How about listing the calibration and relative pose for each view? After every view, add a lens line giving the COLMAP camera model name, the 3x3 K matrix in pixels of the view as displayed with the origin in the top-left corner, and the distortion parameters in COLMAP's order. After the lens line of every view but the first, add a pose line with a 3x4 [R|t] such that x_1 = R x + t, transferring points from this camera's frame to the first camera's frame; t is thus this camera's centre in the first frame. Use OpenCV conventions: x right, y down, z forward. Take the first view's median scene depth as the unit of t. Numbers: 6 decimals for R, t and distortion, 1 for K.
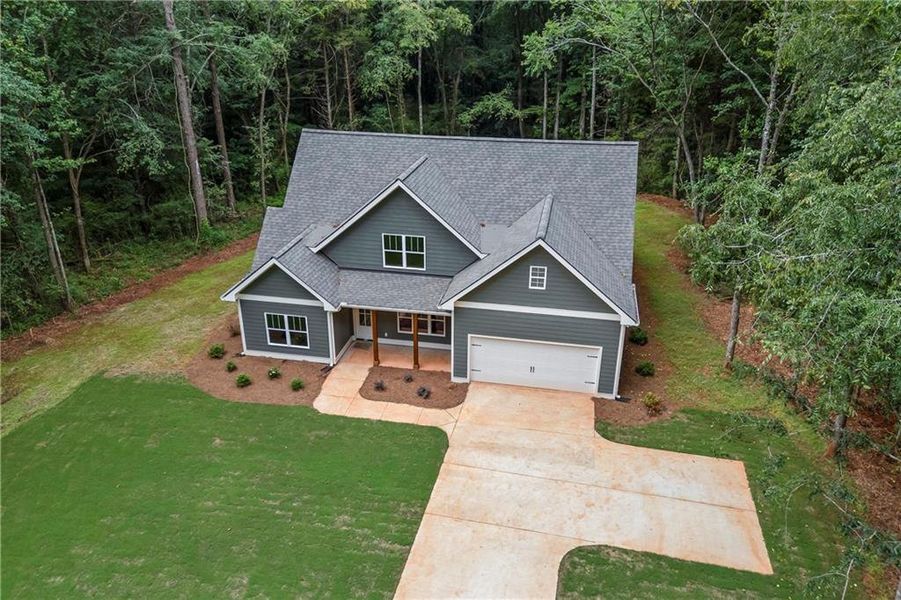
lens RADIAL K [[670.6, 0, 450.5], [0, 670.6, 300.0], [0, 0, 1]] dist [0.043188, -0.008656]
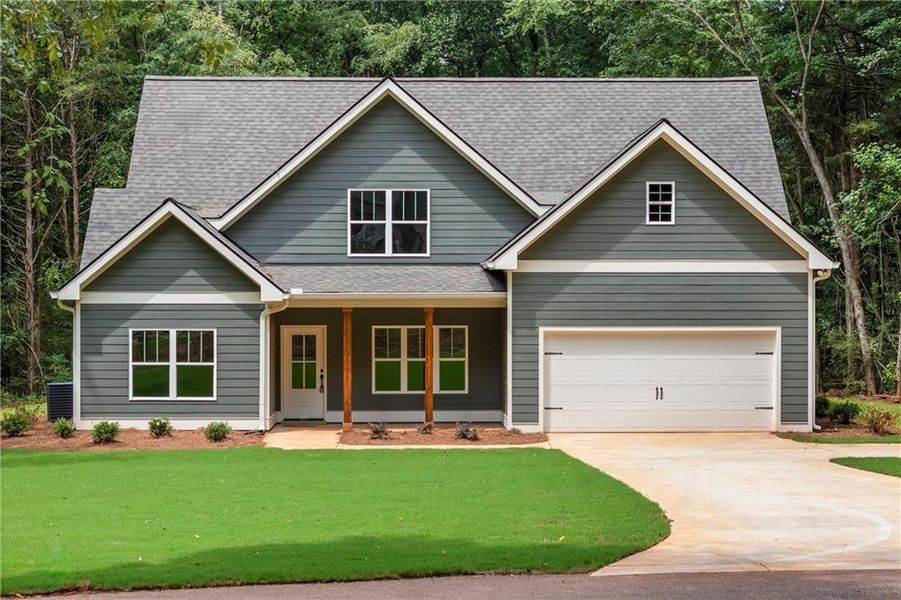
lens RADIAL K [[1831.1, 0, 450.5], [0, 1831.1, 300.0], [0, 0, 1]] dist [-0.184473, -0.020515]
pose [[0.976320, -0.006621, 0.216231, -0.337964], [0.094934, 0.911259, -0.400742, 0.574465], [-0.194389, 0.411780, 0.890309, -0.279879]]
